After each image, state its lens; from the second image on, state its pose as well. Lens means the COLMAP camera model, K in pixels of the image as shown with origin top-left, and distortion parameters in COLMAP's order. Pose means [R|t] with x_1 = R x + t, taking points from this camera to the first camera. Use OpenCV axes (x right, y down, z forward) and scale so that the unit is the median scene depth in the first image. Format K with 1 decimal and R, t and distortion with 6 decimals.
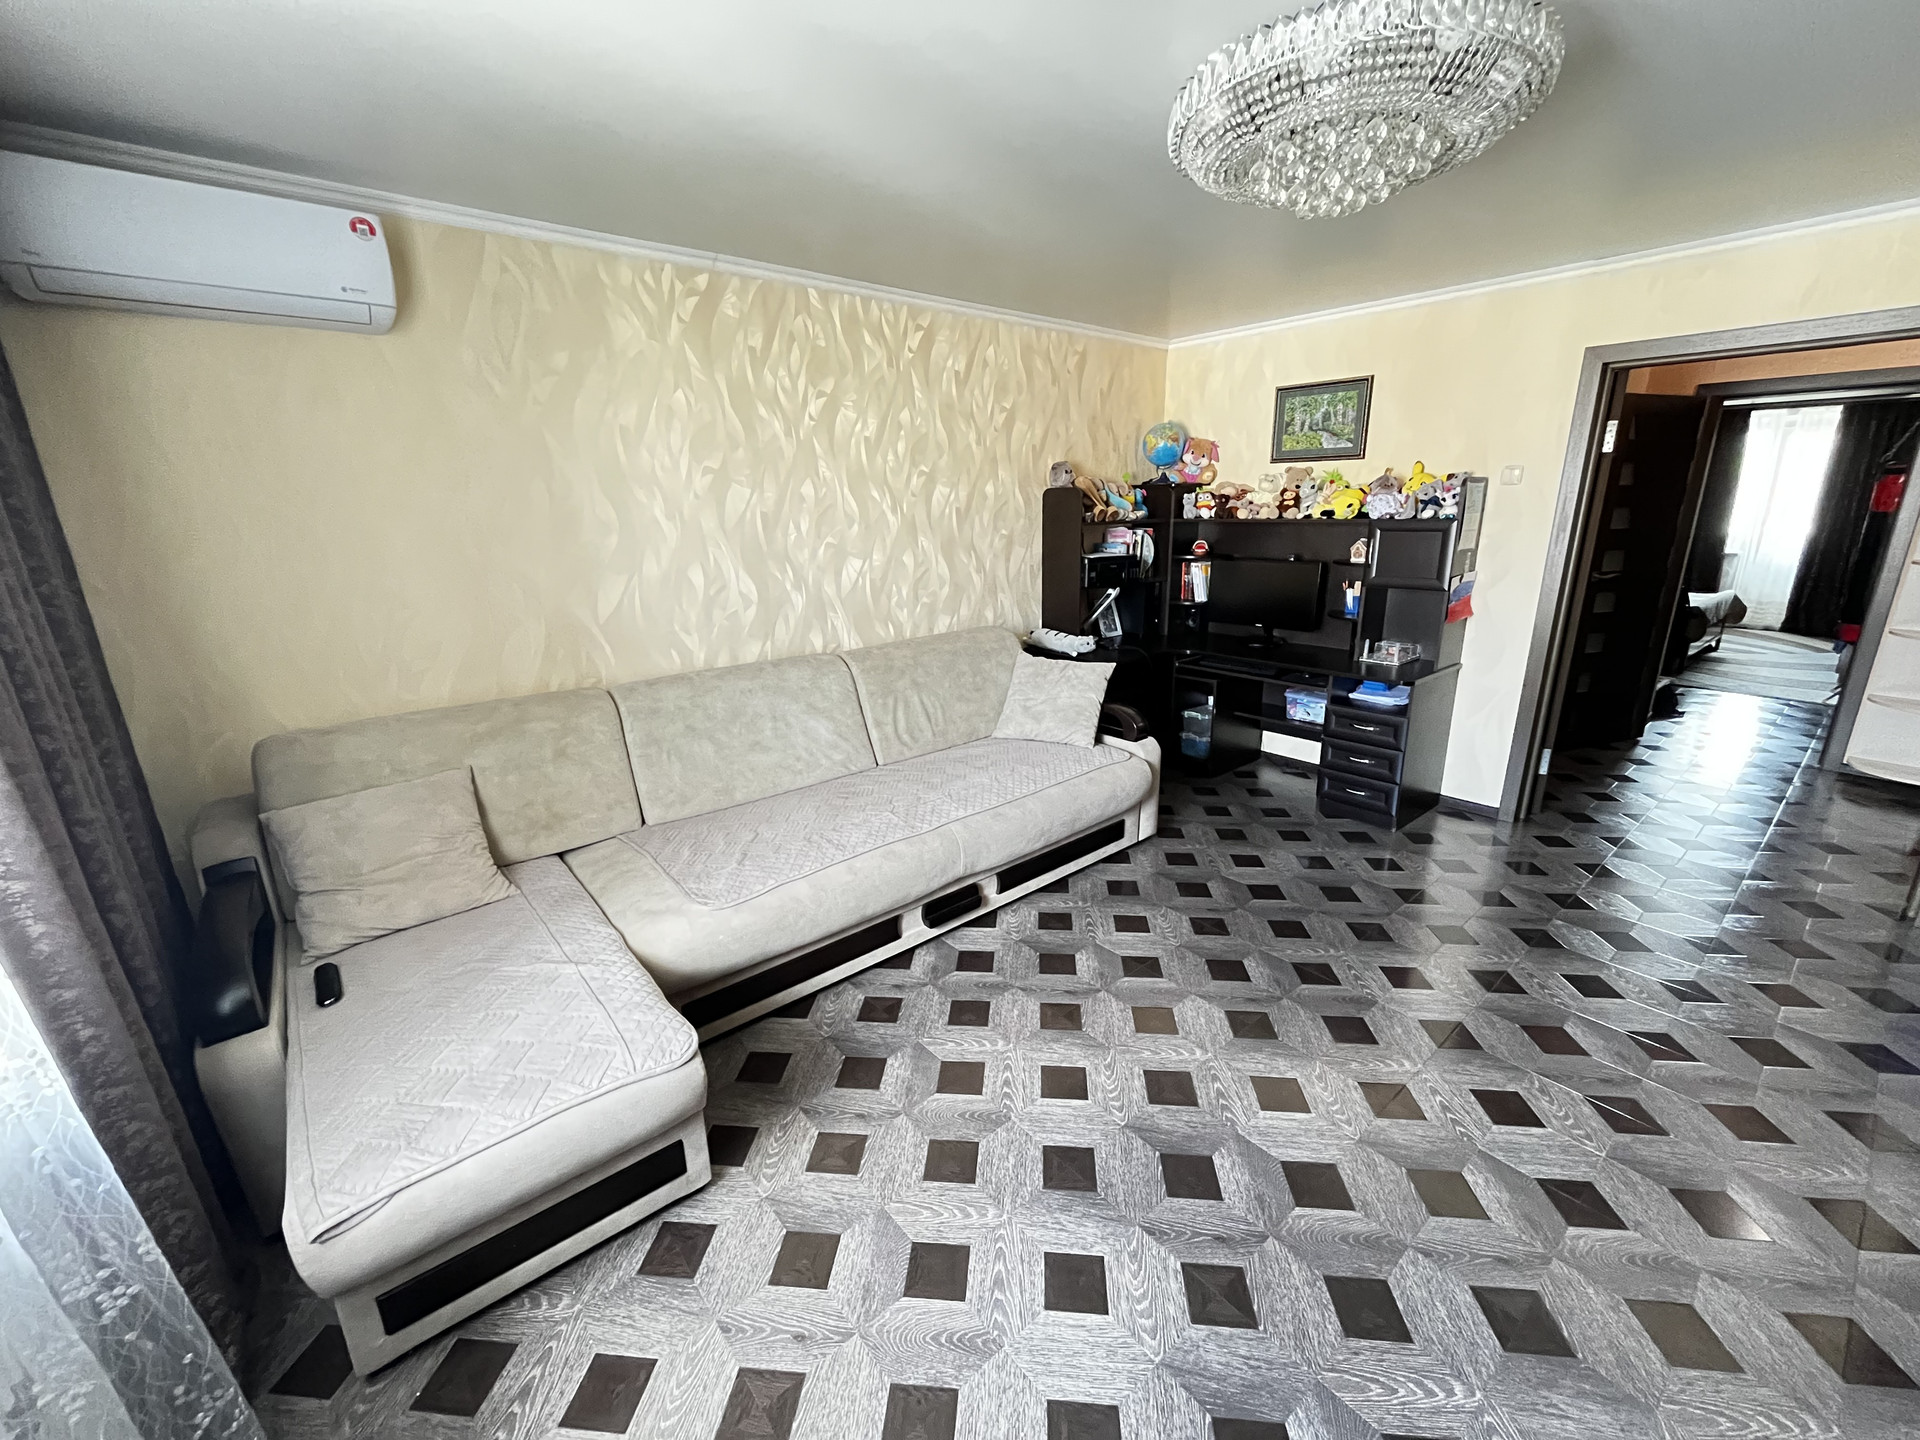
lens RADIAL K [[771.4, 0, 947.1], [0, 771.4, 727.0], [0, 0, 1]] dist [-0.003613, -0.000221]
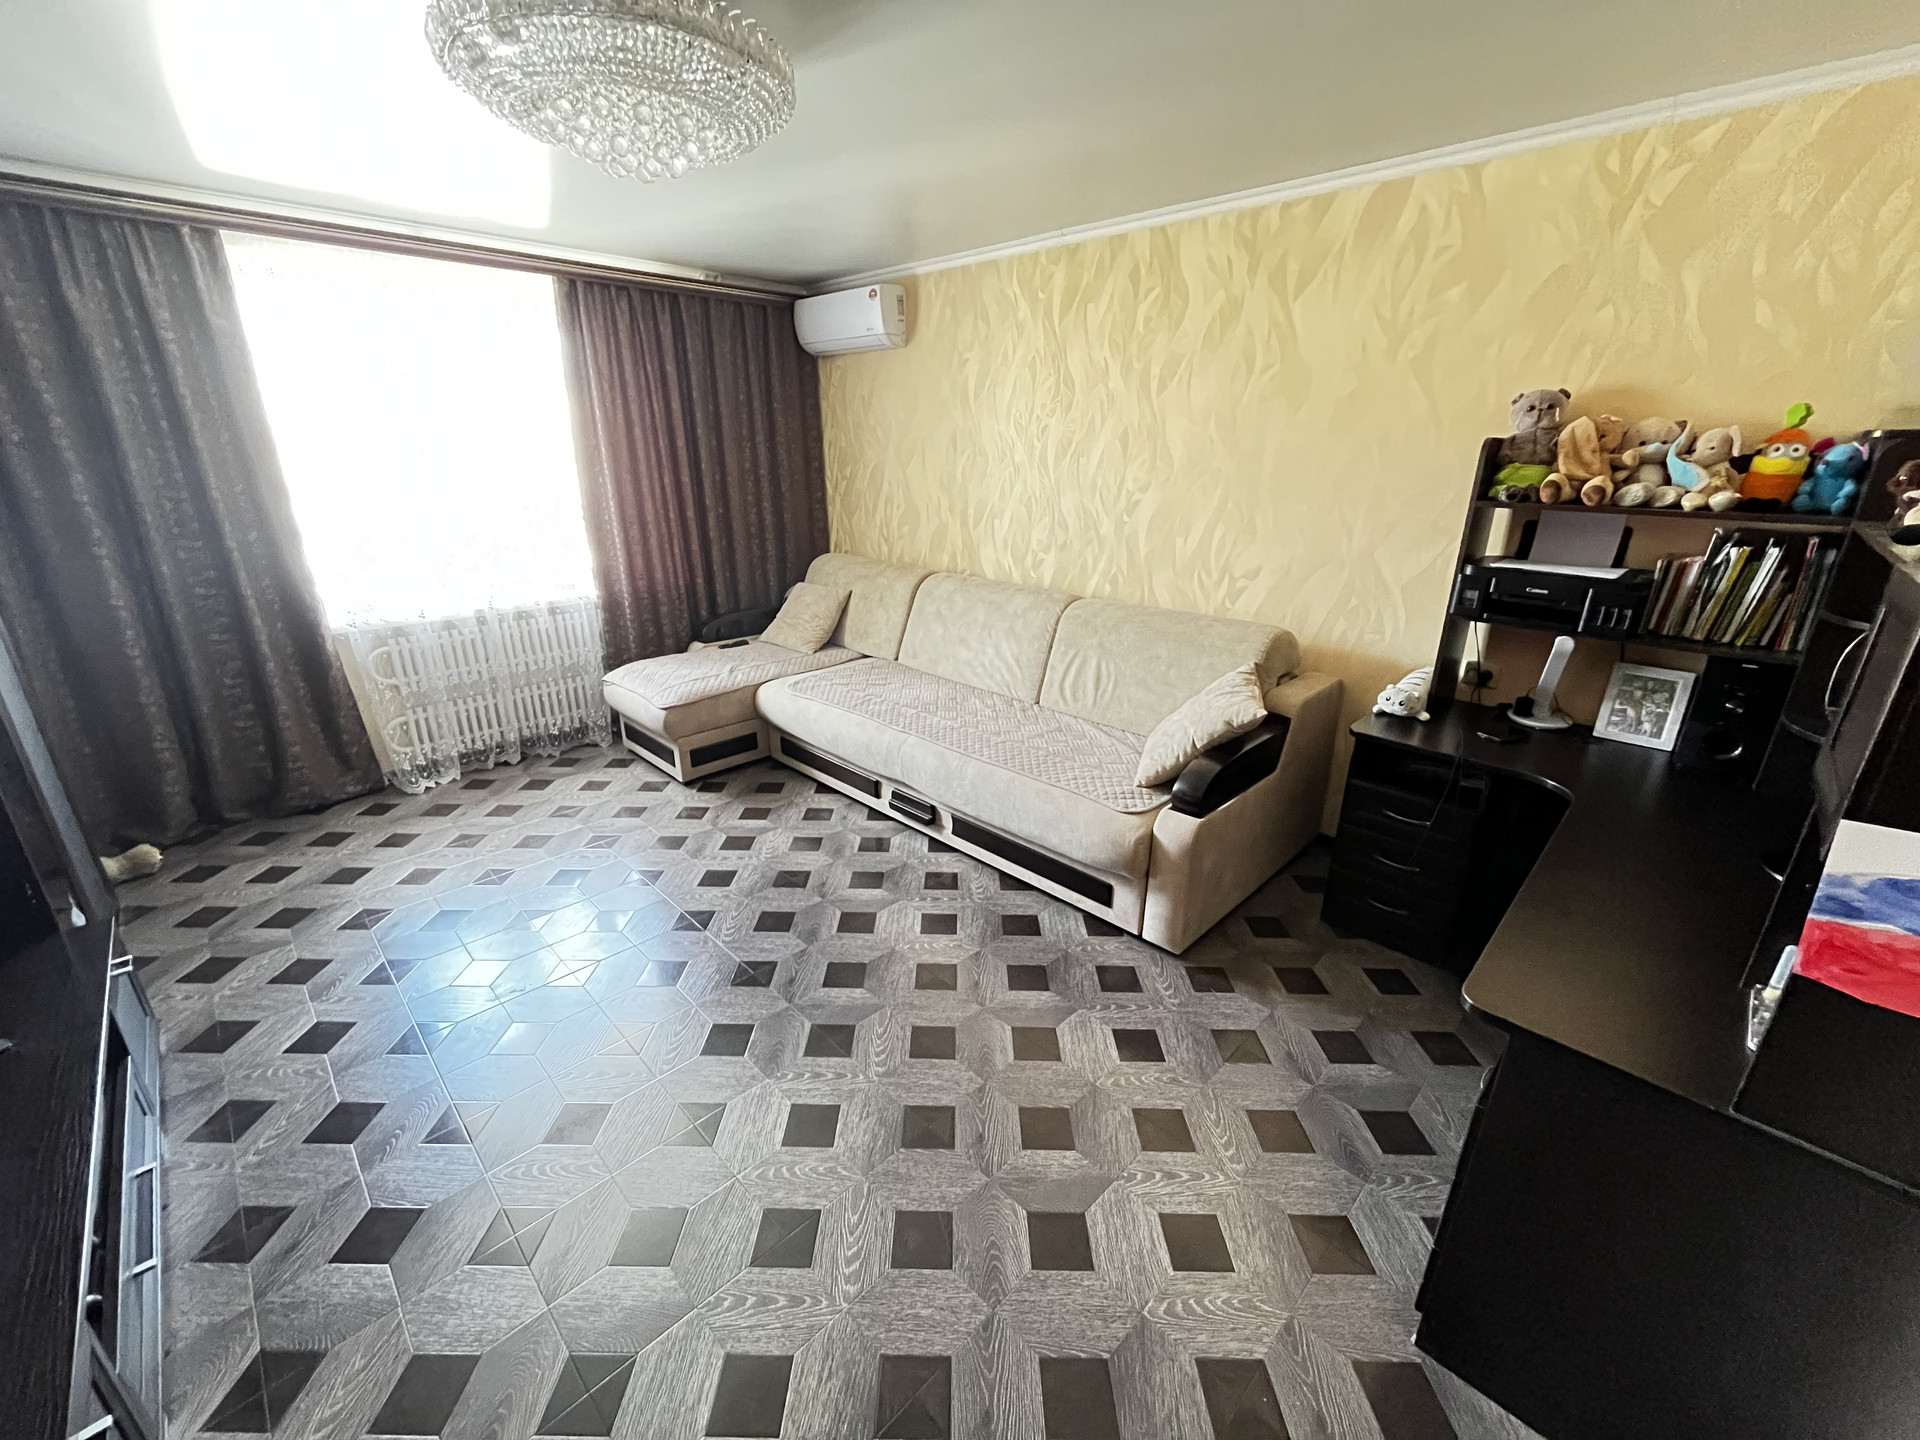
lens RADIAL K [[771.4, 0, 951.2], [0, 771.4, 719.4], [0, 0, 1]] dist [-0.003613, -0.000221]
pose [[0.097130, 0.346819, -0.932889, 0.720906], [-0.293542, 0.905609, 0.306114, -0.178612], [0.950999, 0.244109, 0.189768, 0.555699]]
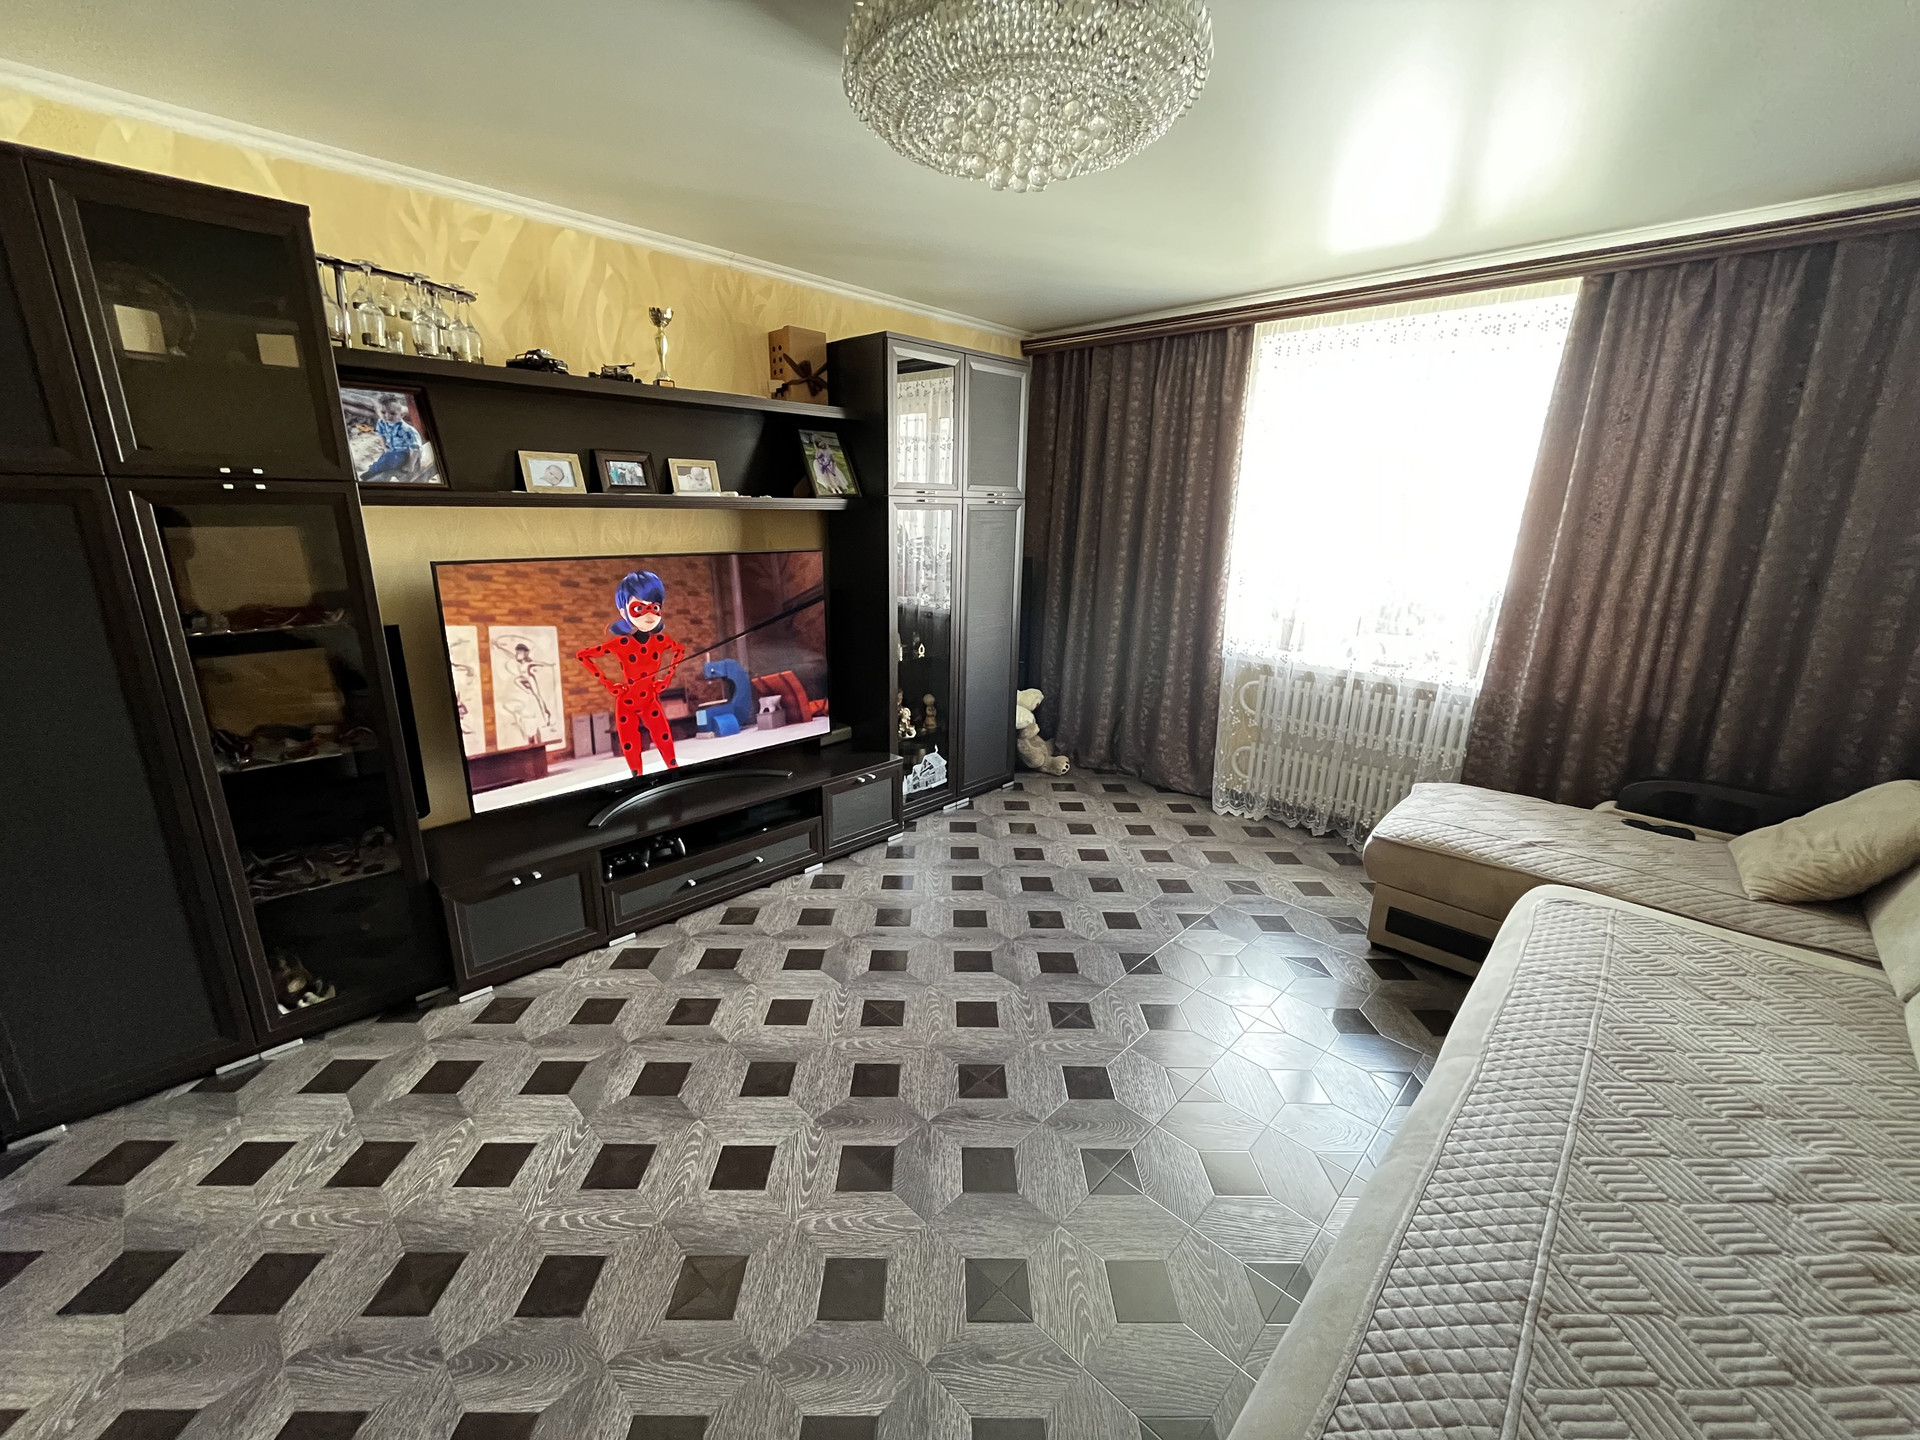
lens RADIAL K [[771.4, 0, 957.7], [0, 771.4, 720.9], [0, 0, 1]] dist [-0.003613, -0.000221]
pose [[-0.993469, 0.031188, -0.109756, 0.284408], [-0.032220, 0.846086, 0.532072, -0.248484], [0.109457, 0.532134, -0.839555, 0.872943]]
